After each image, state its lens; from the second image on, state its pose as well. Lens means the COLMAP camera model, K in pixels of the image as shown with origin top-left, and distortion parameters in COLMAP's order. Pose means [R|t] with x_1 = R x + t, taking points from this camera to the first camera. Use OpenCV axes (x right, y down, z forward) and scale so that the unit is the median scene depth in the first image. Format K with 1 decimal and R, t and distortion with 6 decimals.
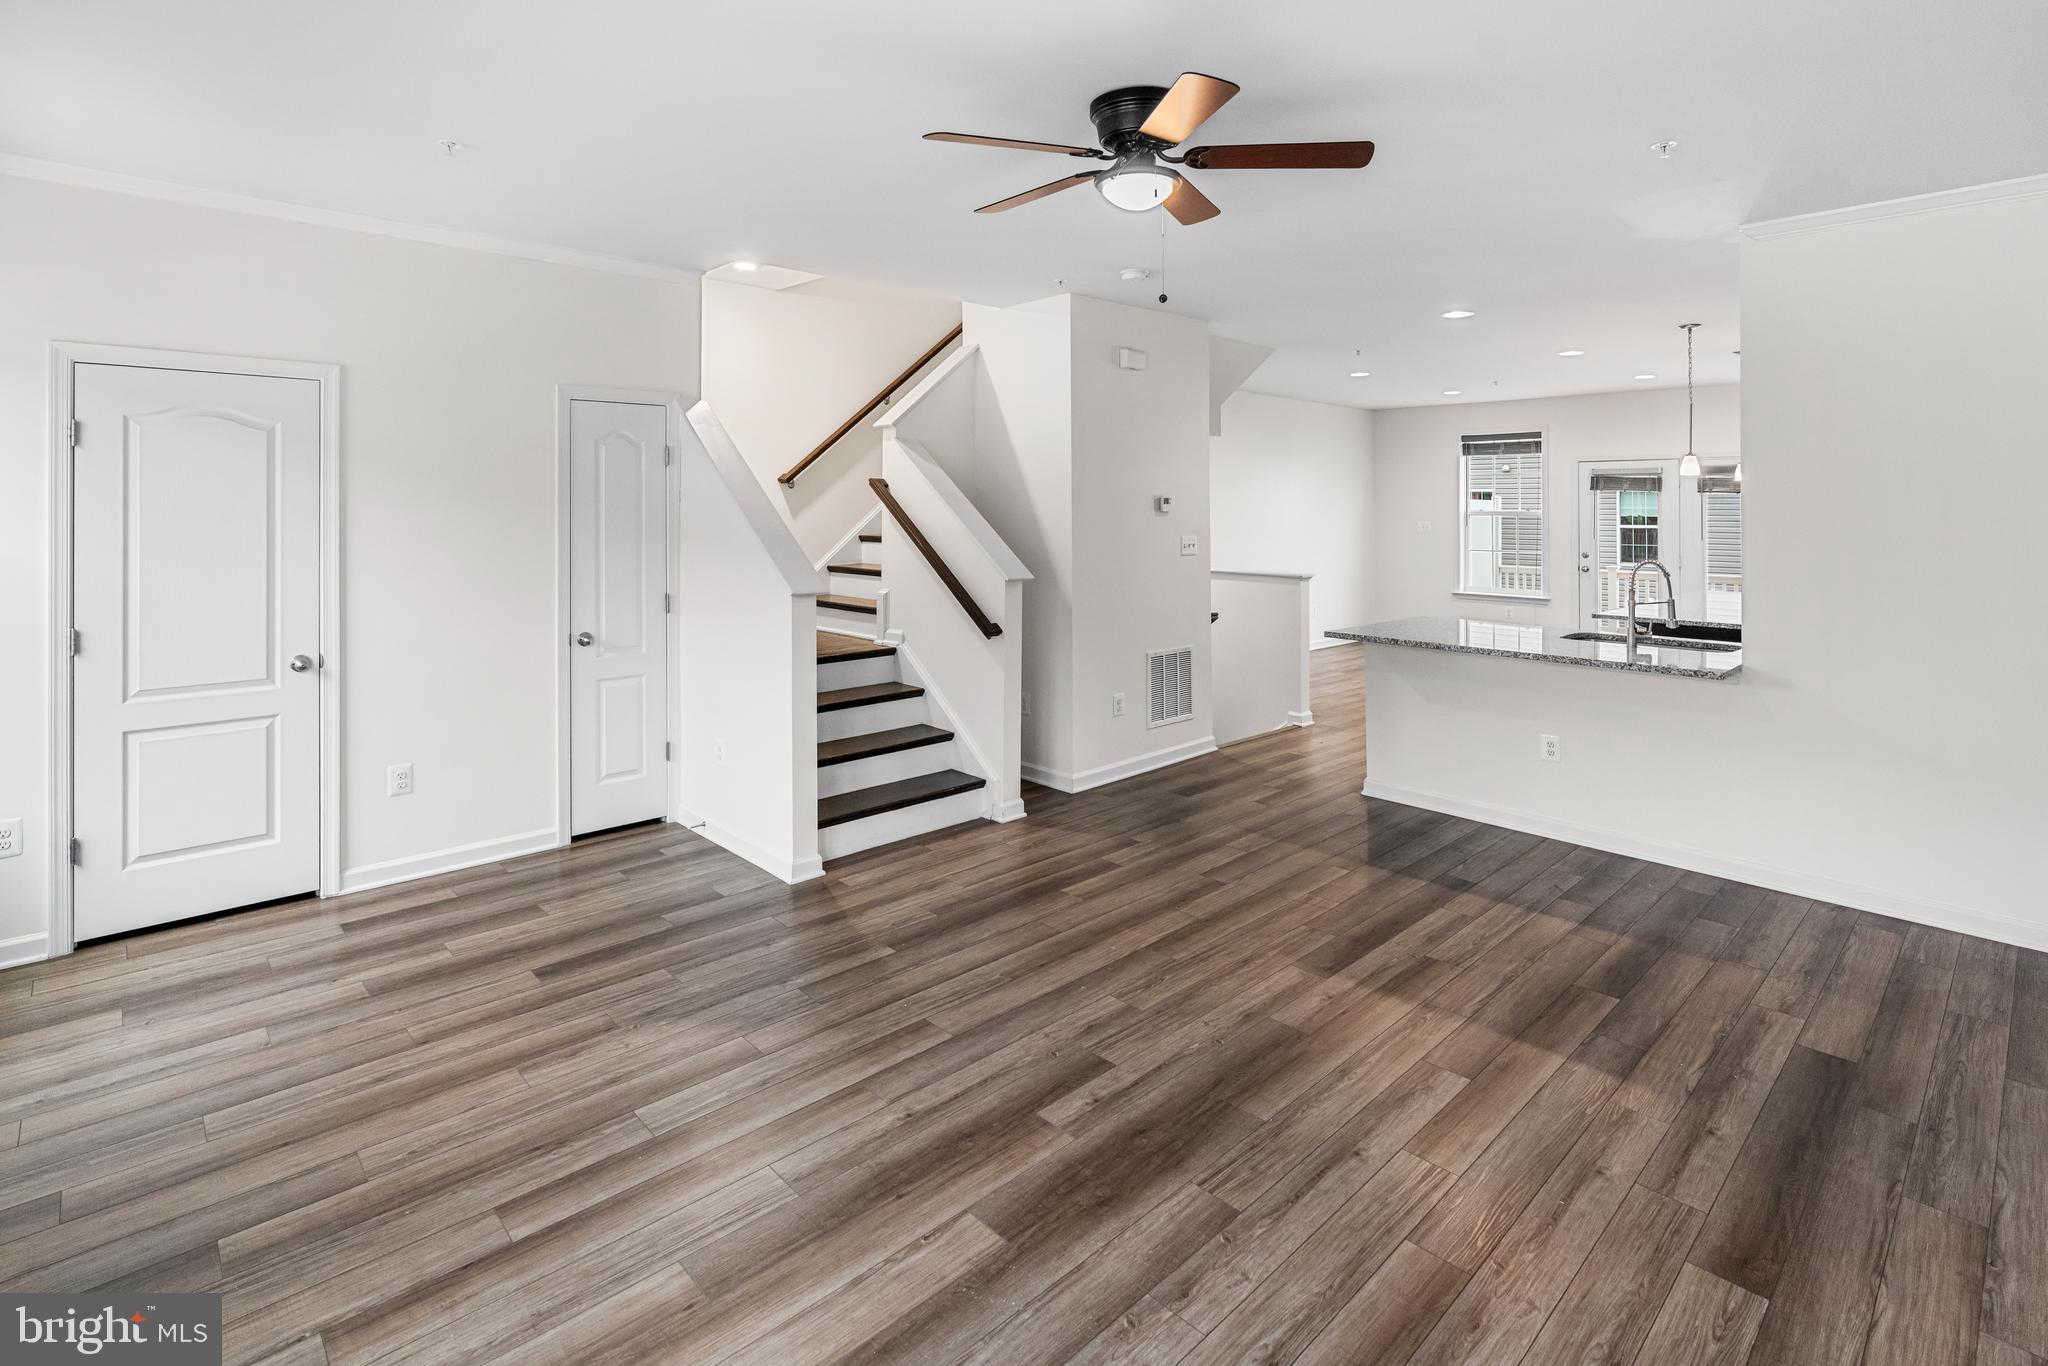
lens RADIAL K [[986.2, 0, 1028.5], [0, 986.2, 487.4], [0, 0, 1]] dist [-0.004458, -0.000464]
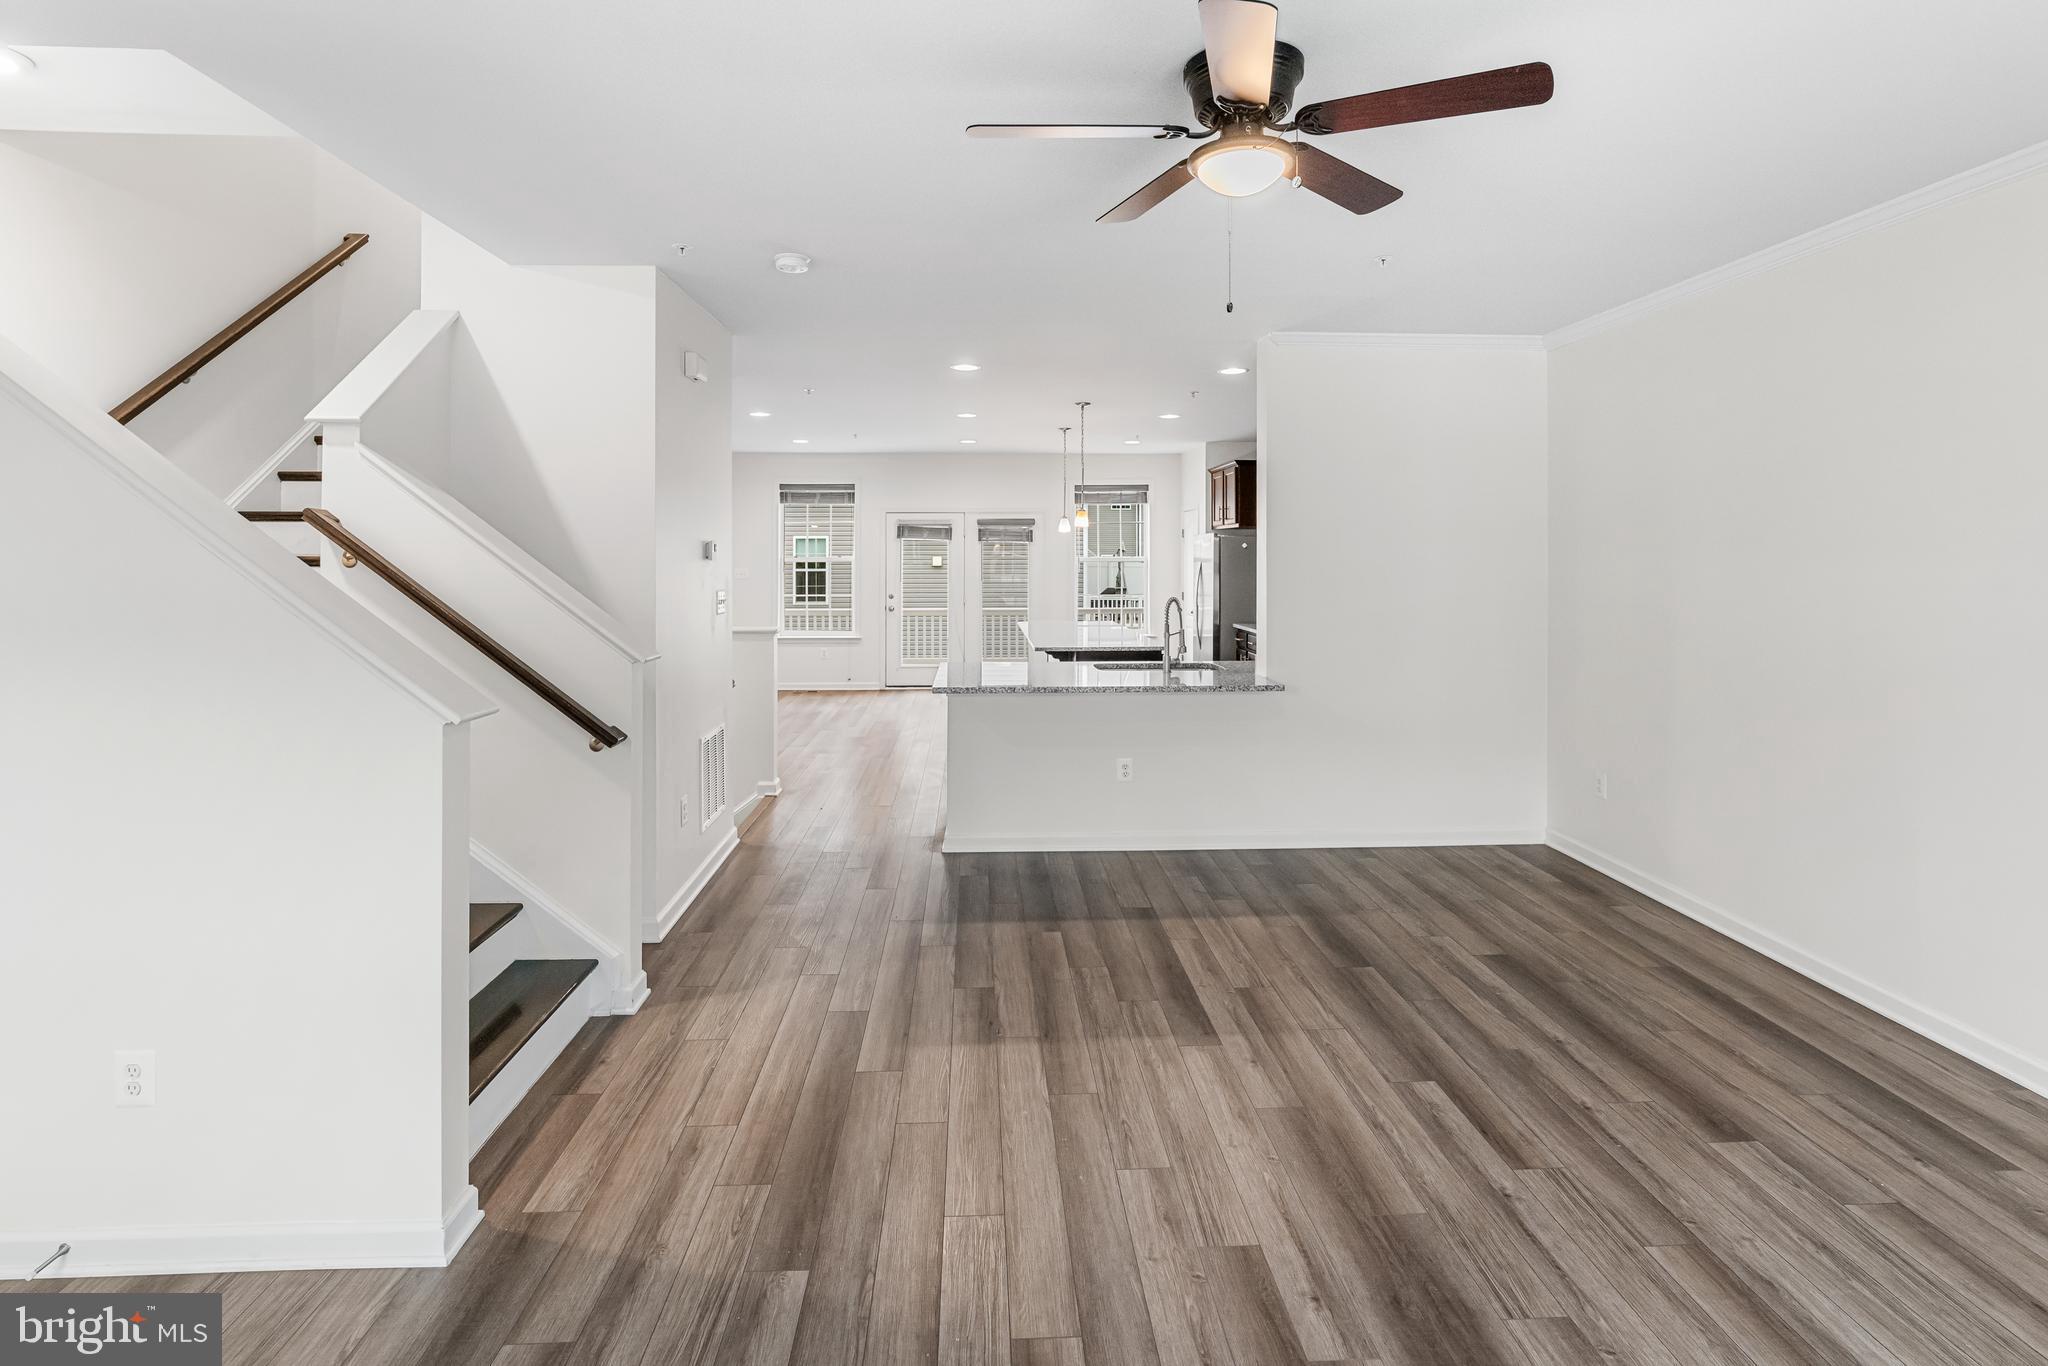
lens RADIAL K [[970.9, 0, 1015.2], [0, 970.9, 553.6], [0, 0, 1]] dist [-0.015326, 0.006526]
pose [[0.656393, -0.002731, 0.754414, -0.552554], [-0.012053, 0.999828, 0.014107, 0.010720], [-0.754323, -0.018353, 0.656247, 0.559330]]
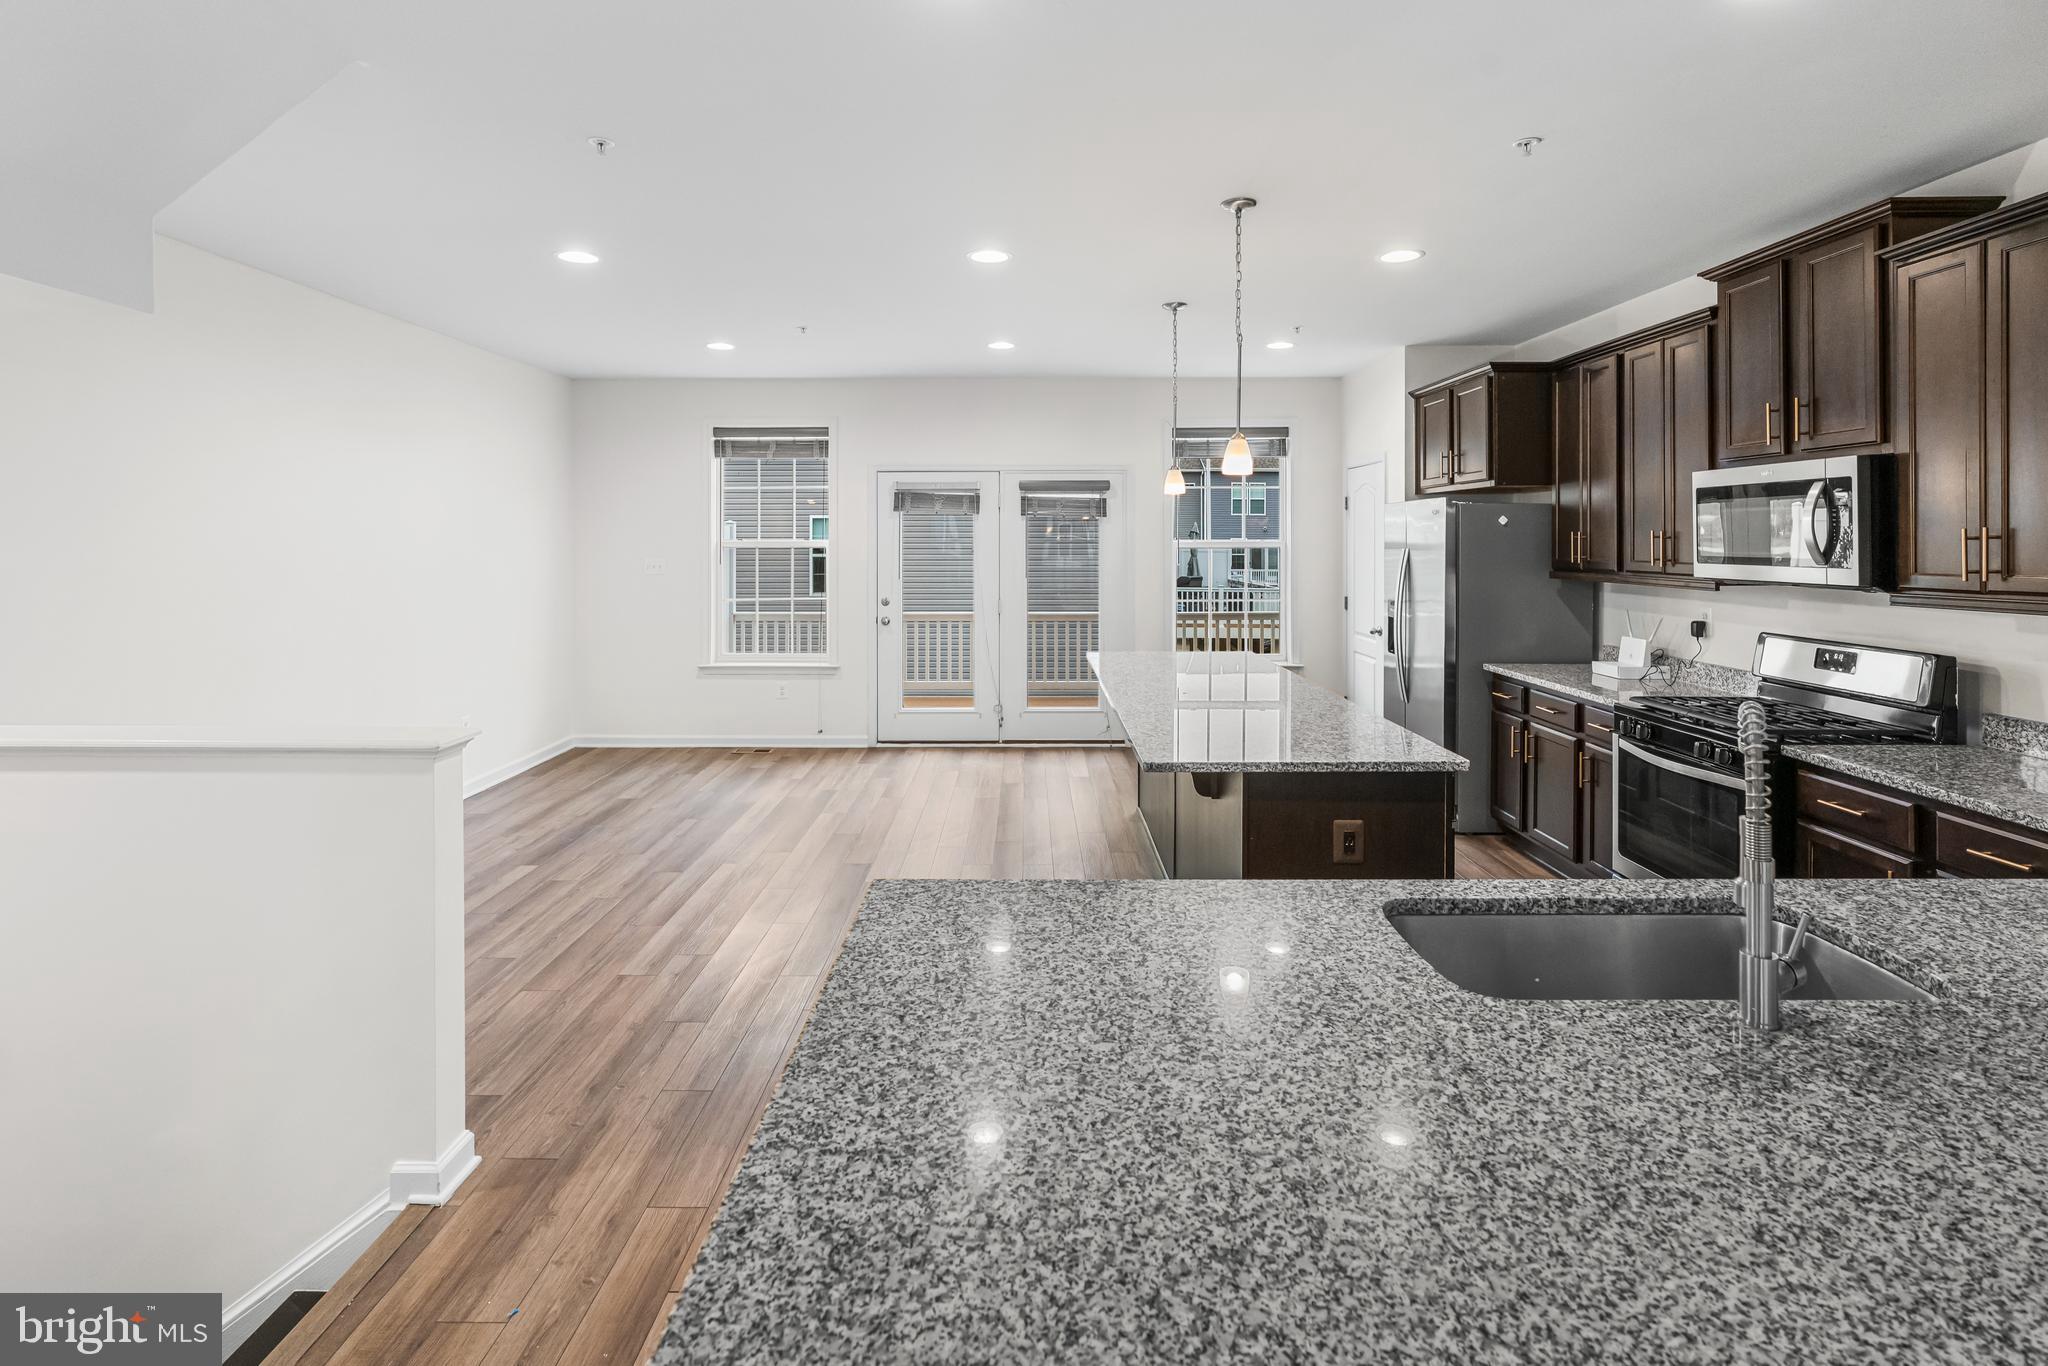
lens RADIAL K [[972.7, 0, 1028.0], [0, 972.7, 547.2], [0, 0, 1]] dist [-0.001015, -0.000157]
pose [[0.686104, -0.009675, 0.727439, 0.394405], [-0.012324, 0.999614, 0.024919, 0.032408], [-0.727399, -0.026062, 0.685719, 1.419292]]
